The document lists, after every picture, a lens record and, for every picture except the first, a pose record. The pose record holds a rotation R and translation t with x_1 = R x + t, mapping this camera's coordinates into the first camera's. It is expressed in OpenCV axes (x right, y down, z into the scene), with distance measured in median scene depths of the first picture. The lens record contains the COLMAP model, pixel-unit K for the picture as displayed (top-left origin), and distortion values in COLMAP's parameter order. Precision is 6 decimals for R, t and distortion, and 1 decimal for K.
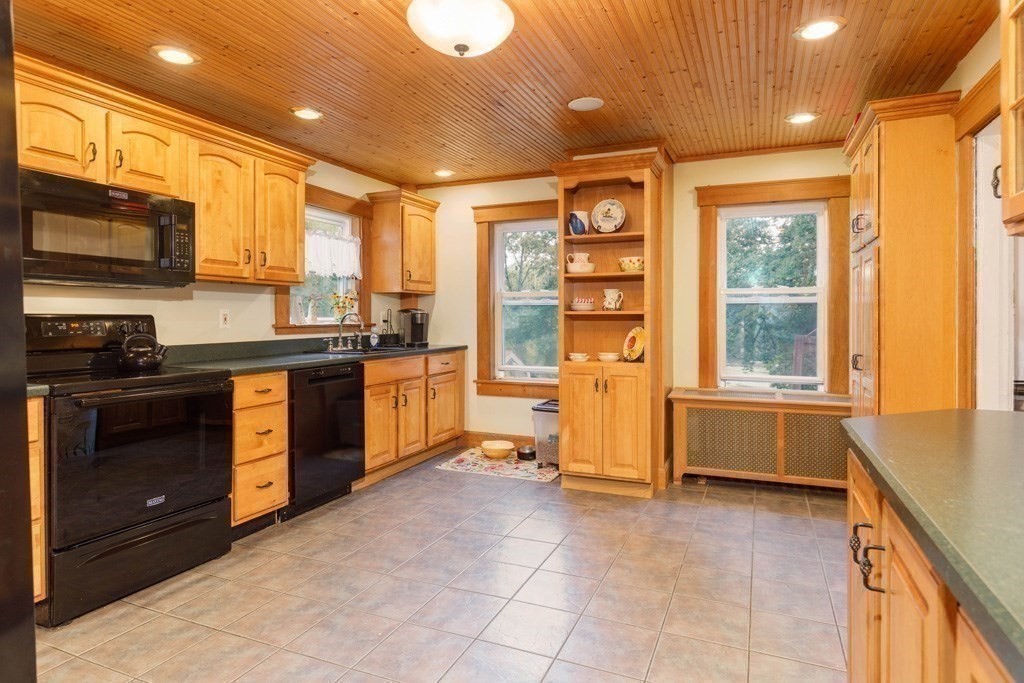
lens RADIAL K [[567.7, 0, 528.0], [0, 567.7, 316.9], [0, 0, 1]] dist [0.004264, -0.001301]
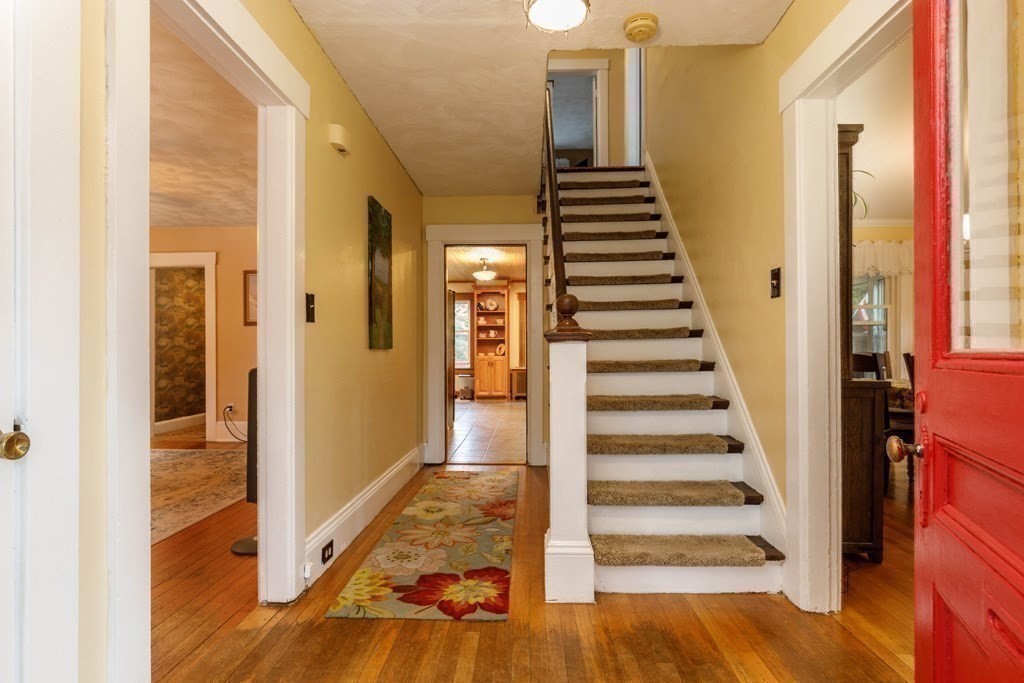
lens RADIAL K [[519.8, 0, 510.2], [0, 519.8, 343.9], [0, 0, 1]] dist [-0.001502, -0.000137]
pose [[0.940019, 0.005970, 0.341071, -0.777132], [-0.003404, 0.999961, -0.008122, 0.045241], [-0.341106, 0.006474, 0.940003, -1.738683]]
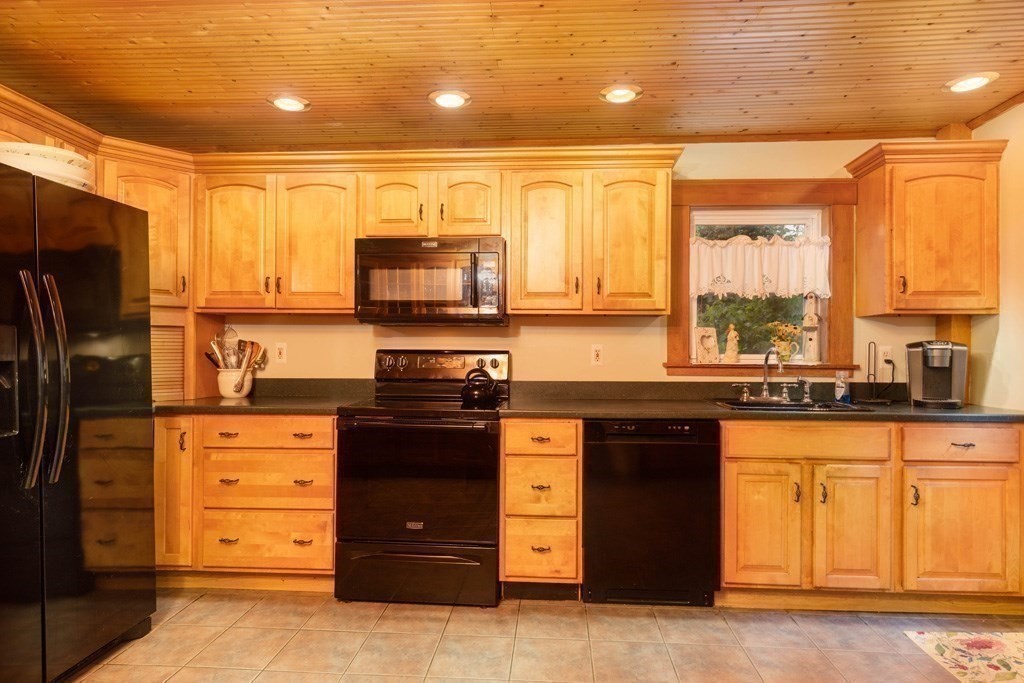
lens RADIAL K [[567.7, 0, 513.8], [0, 567.7, 346.6], [0, 0, 1]] dist [0.004264, -0.001301]
pose [[0.321071, -0.005041, -0.947042, 0.262615], [-0.005071, 0.999962, -0.007042, -0.003224], [0.947042, 0.007064, 0.321033, 0.525475]]
